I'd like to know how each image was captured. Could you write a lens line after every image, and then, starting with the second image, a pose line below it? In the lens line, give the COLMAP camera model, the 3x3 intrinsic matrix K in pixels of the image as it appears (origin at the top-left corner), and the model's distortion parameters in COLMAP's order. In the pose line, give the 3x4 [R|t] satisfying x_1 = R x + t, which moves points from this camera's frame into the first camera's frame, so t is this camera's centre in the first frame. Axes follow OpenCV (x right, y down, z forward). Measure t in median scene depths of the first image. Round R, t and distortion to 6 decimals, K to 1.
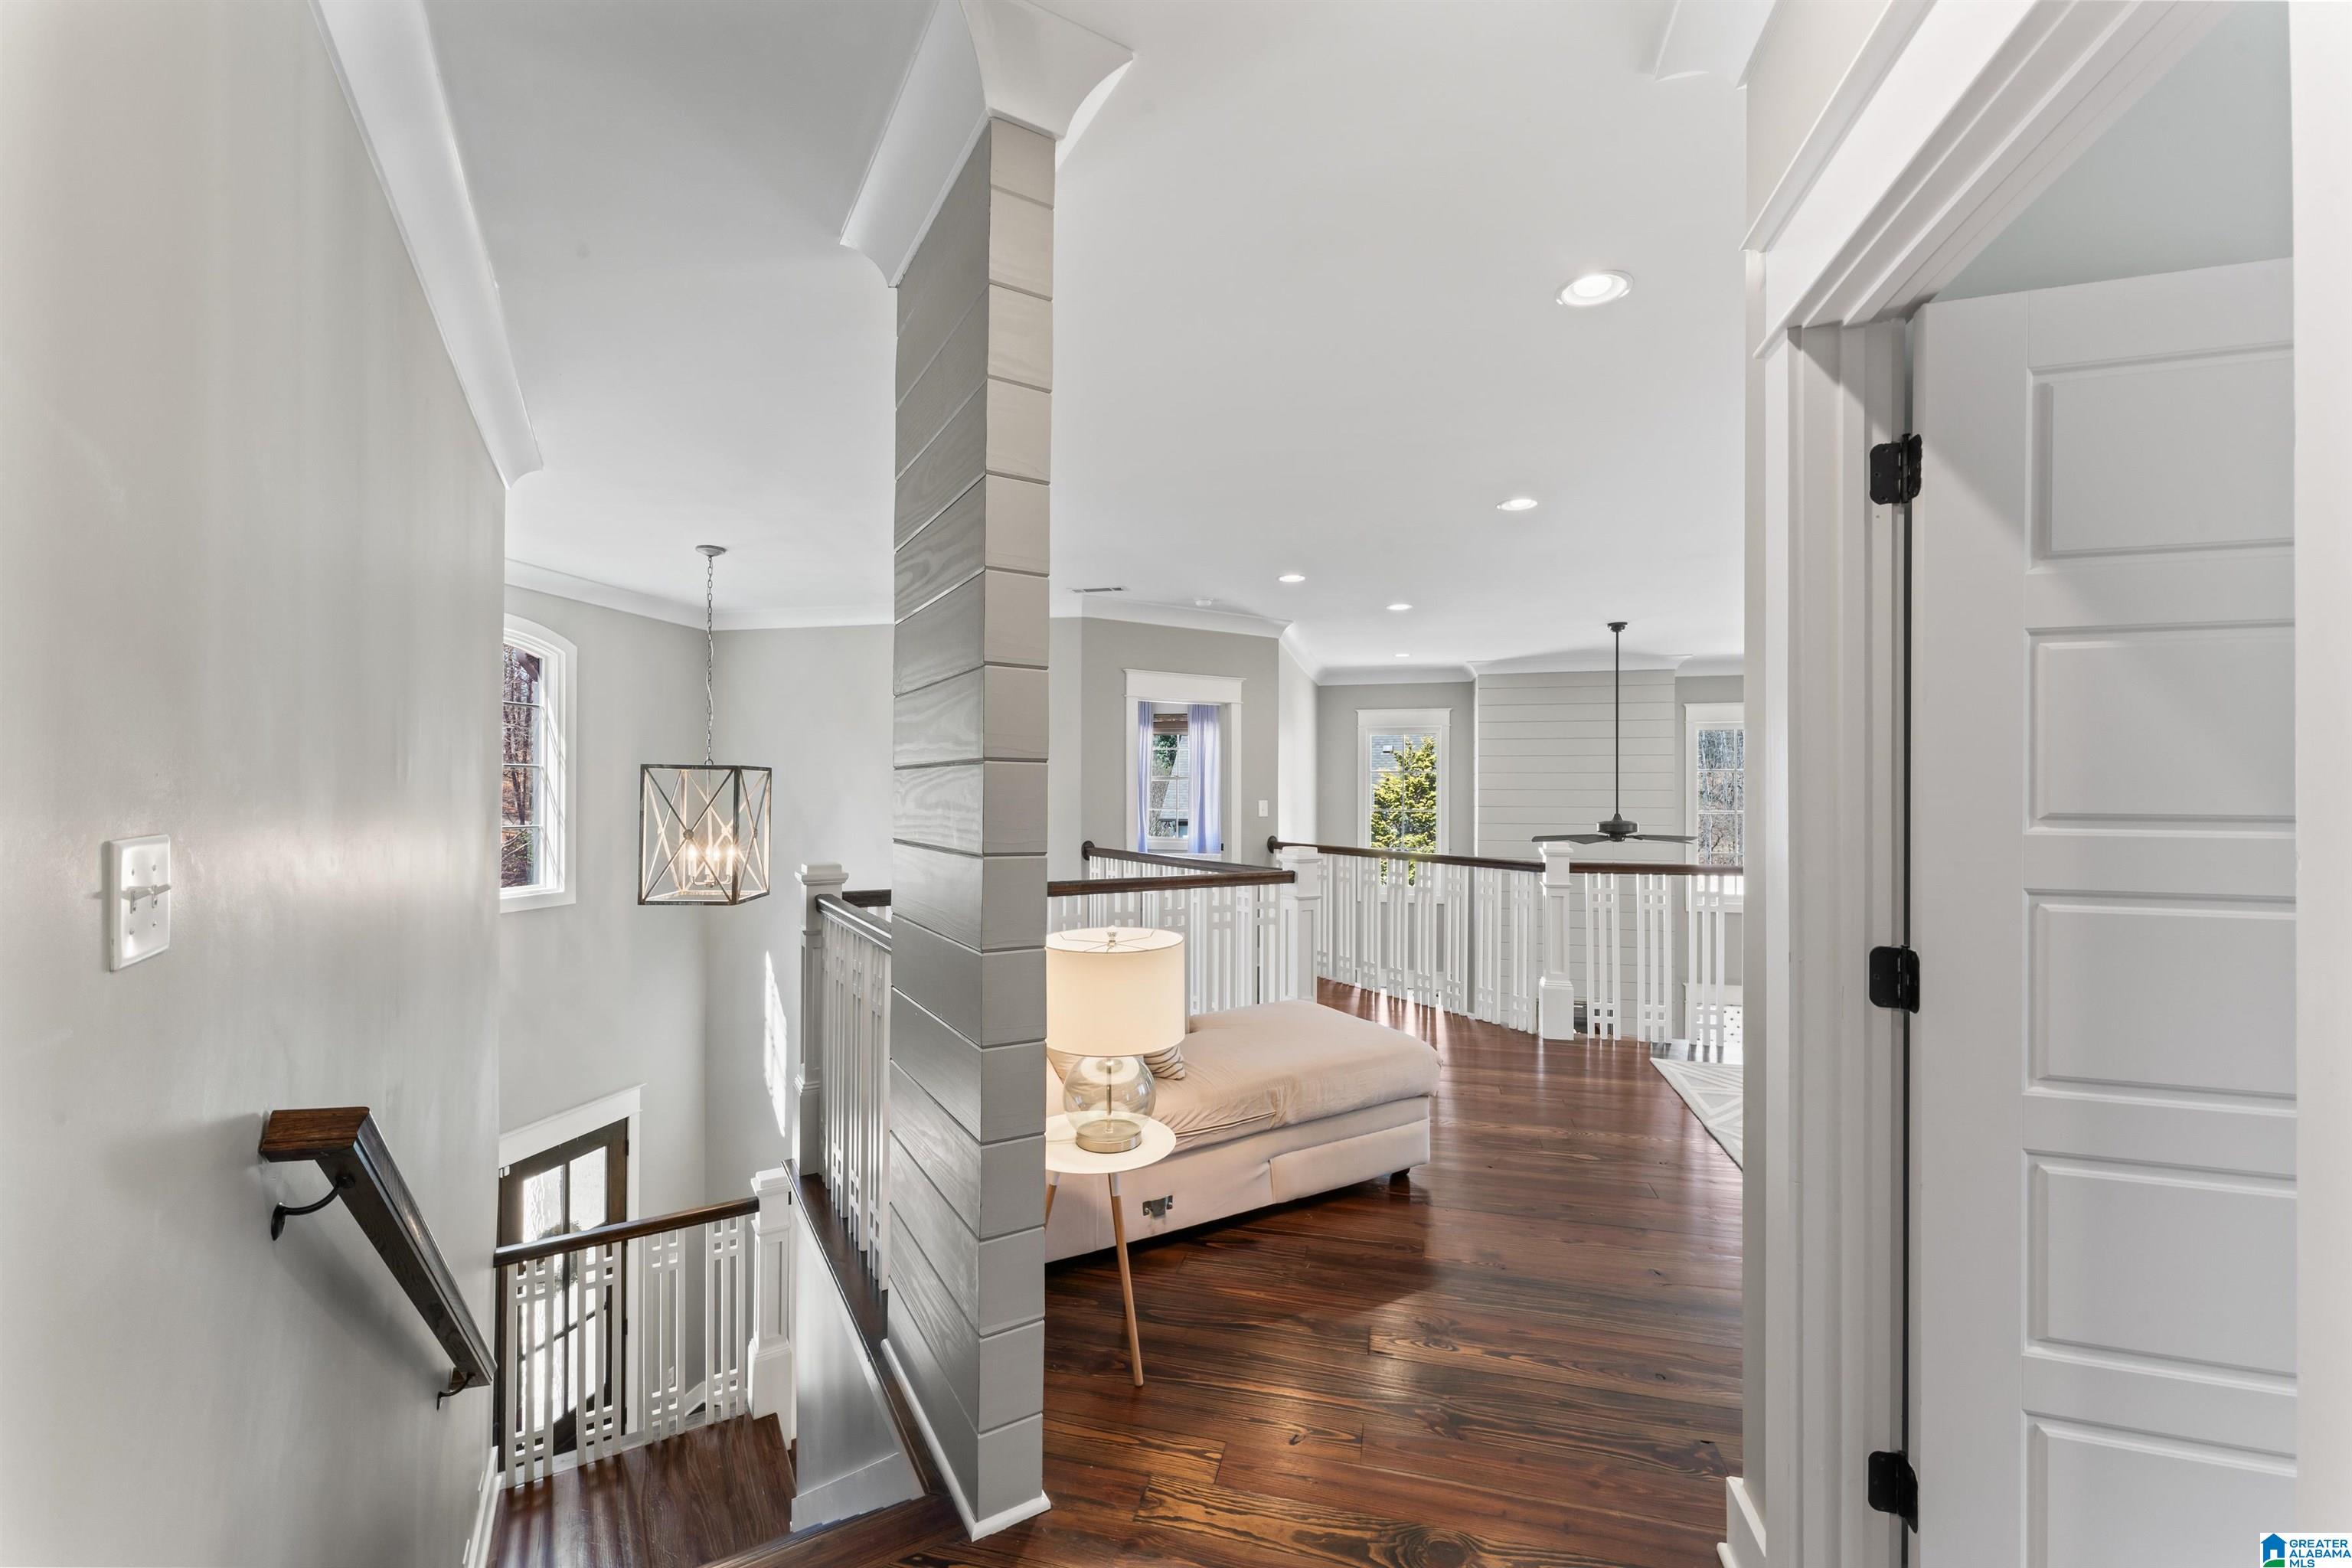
lens RADIAL K [[928.3, 0, 1175.5], [0, 928.3, 790.6], [0, 0, 1]] dist [-0.003265, -0.000043]
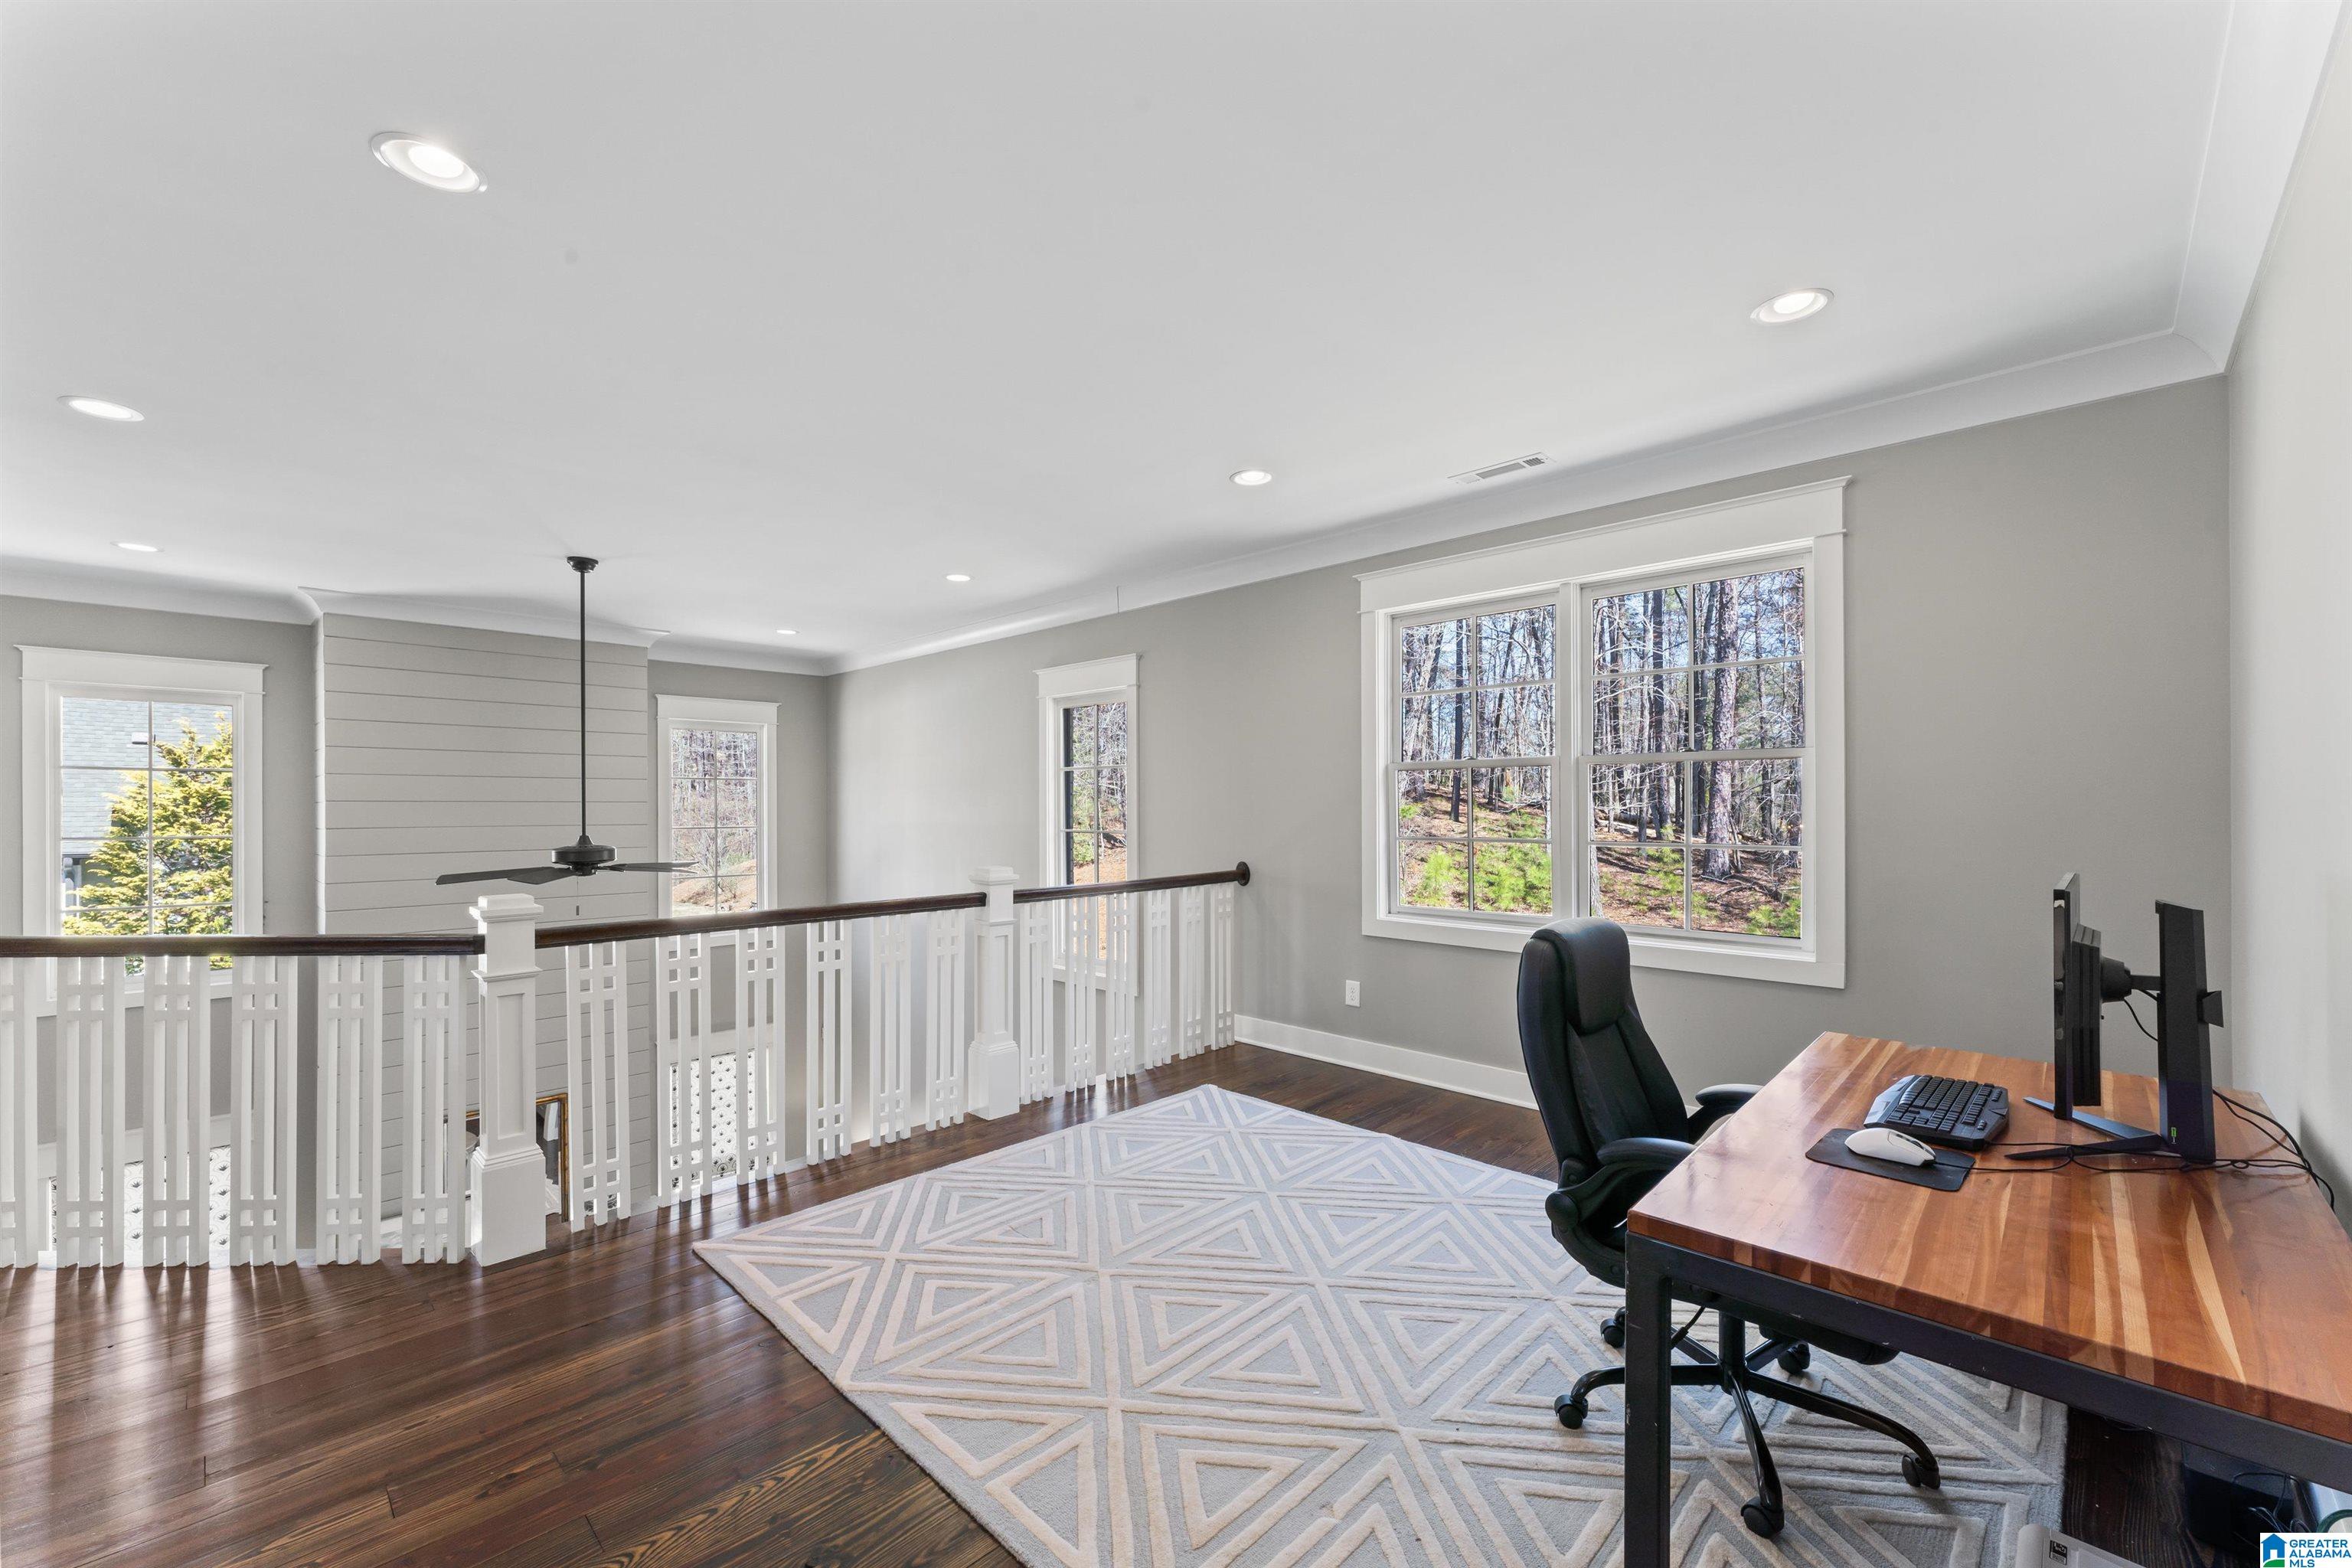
lens RADIAL K [[928.3, 0, 1174.6], [0, 928.3, 807.8], [0, 0, 1]] dist [-0.003265, -0.000043]
pose [[0.491654, -0.003747, 0.870783, 0.109947], [0.000608, 0.999992, 0.003959, 0.002116], [-0.870790, -0.001417, 0.491652, 0.332387]]
